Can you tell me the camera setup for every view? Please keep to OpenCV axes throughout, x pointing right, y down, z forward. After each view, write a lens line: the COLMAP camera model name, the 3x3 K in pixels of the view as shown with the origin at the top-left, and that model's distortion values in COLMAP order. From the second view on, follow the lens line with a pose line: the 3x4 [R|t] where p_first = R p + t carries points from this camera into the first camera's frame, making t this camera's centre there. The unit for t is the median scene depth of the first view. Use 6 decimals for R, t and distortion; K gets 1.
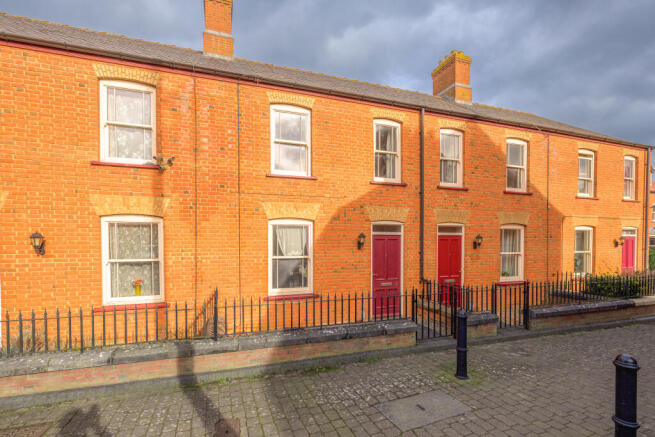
lens RADIAL K [[294.3, 0, 327.7], [0, 294.3, 246.4], [0, 0, 1]] dist [-0.000253, -0.000181]
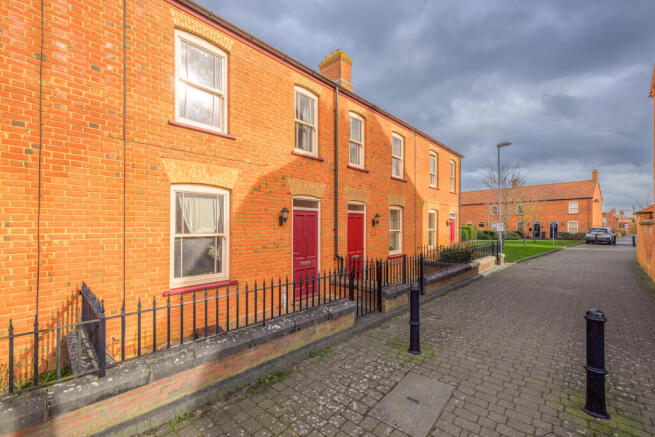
lens RADIAL K [[276.2, 0, 326.2], [0, 276.2, 223.2], [0, 0, 1]] dist [0.000630, 0.000136]
pose [[0.891423, 0.005164, 0.453142, -0.153599], [0.004467, 0.999786, -0.020182, 0.020854], [-0.453149, 0.020015, 0.891210, 0.200620]]
